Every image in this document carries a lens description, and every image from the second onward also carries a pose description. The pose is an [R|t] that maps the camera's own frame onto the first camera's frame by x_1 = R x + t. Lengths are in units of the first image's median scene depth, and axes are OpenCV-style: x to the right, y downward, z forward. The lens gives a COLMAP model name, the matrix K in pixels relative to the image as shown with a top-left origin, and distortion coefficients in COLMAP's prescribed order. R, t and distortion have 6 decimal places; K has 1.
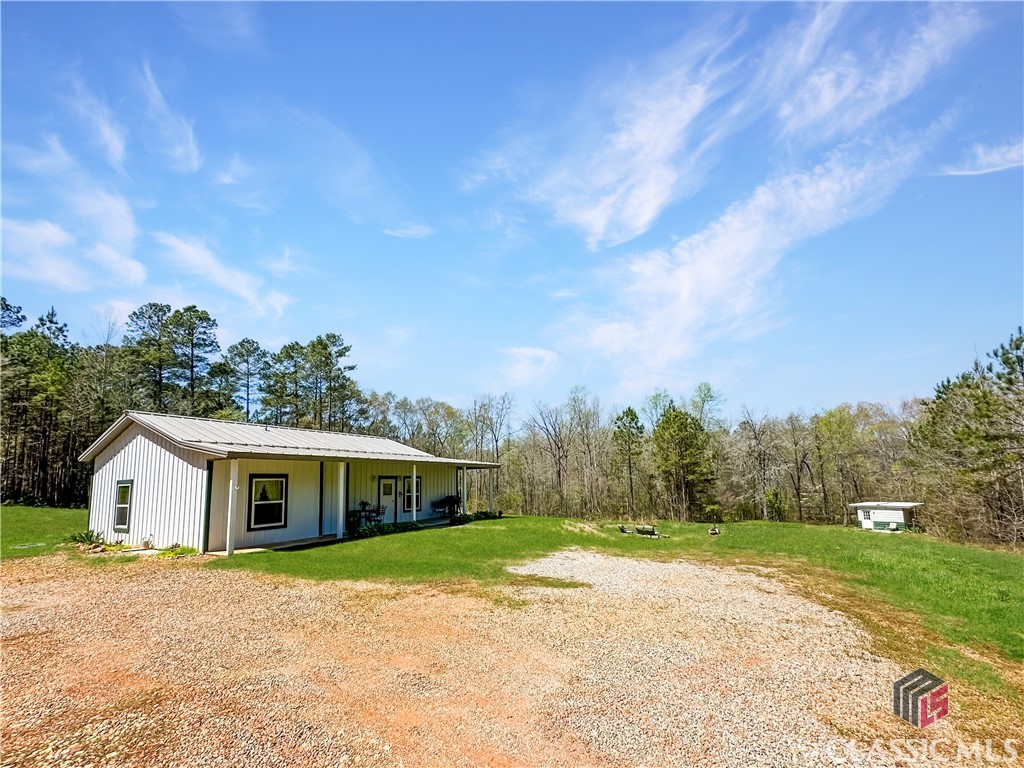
lens RADIAL K [[412.0, 0, 511.5], [0, 412.0, 435.7], [0, 0, 1]] dist [0.021706, -0.000115]
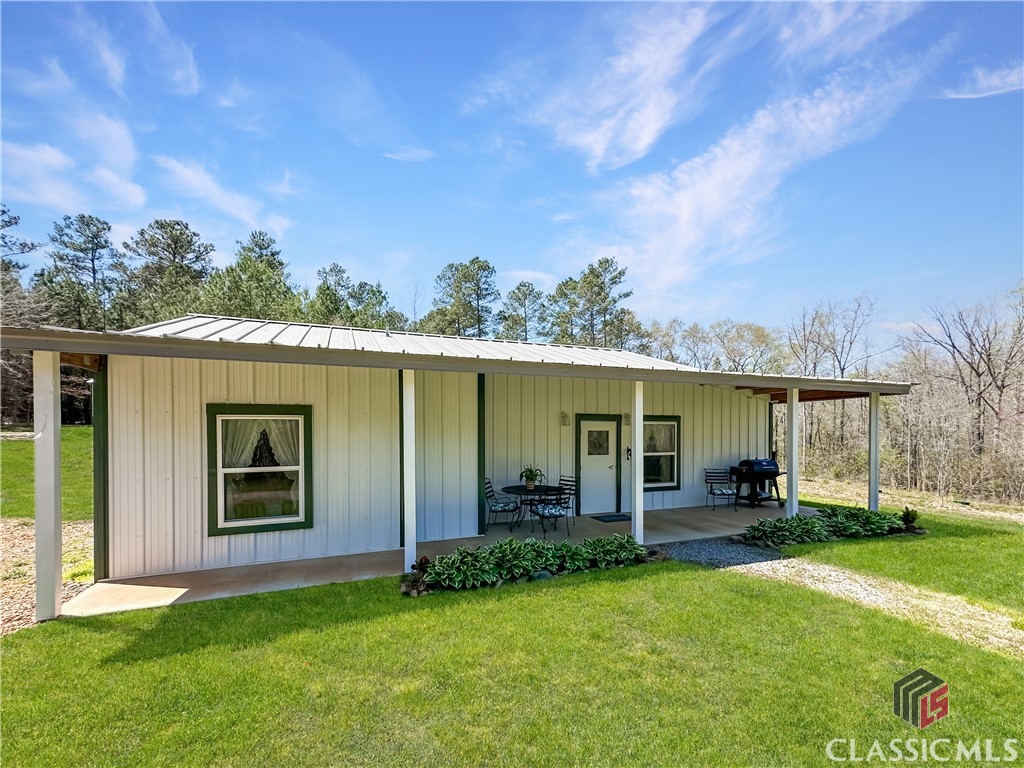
lens RADIAL K [[412.0, 0, 511.5], [0, 412.0, 435.7], [0, 0, 1]] dist [0.021706, -0.000115]
pose [[0.772083, 0.022943, -0.635108, -0.024699], [0.060196, 0.992215, 0.109022, 0.020840], [0.632665, -0.122405, 0.764691, 0.186463]]
